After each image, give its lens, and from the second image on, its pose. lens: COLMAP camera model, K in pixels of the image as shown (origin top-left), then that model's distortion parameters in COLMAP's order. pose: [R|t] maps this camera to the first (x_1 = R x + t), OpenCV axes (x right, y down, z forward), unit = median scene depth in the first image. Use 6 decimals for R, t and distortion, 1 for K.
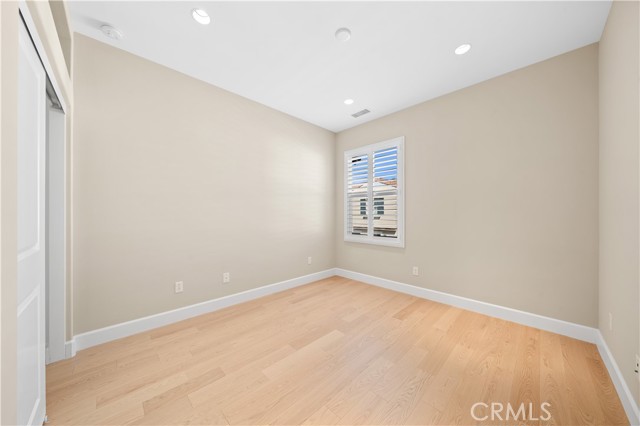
lens RADIAL K [[220.9, 0, 318.5], [0, 220.9, 213.4], [0, 0, 1]] dist [-0.003962, -0.000337]
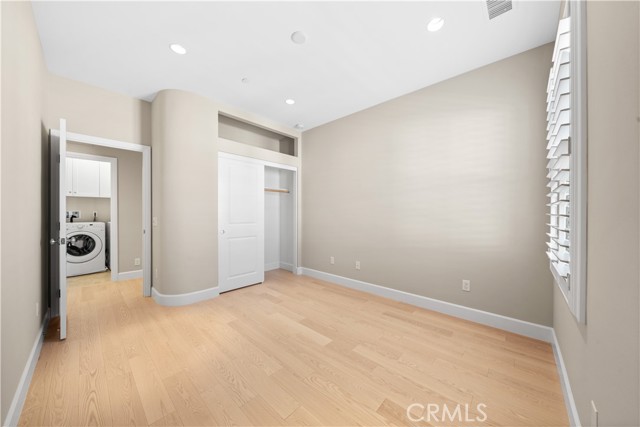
lens RADIAL K [[220.9, 0, 318.8], [0, 220.9, 213.1], [0, 0, 1]] dist [-0.003962, -0.000337]
pose [[0.043512, 0.000633, -0.999053, 0.988002], [0.001171, 0.999999, 0.000685, 0.000293], [0.999052, -0.001199, 0.043512, 0.906077]]
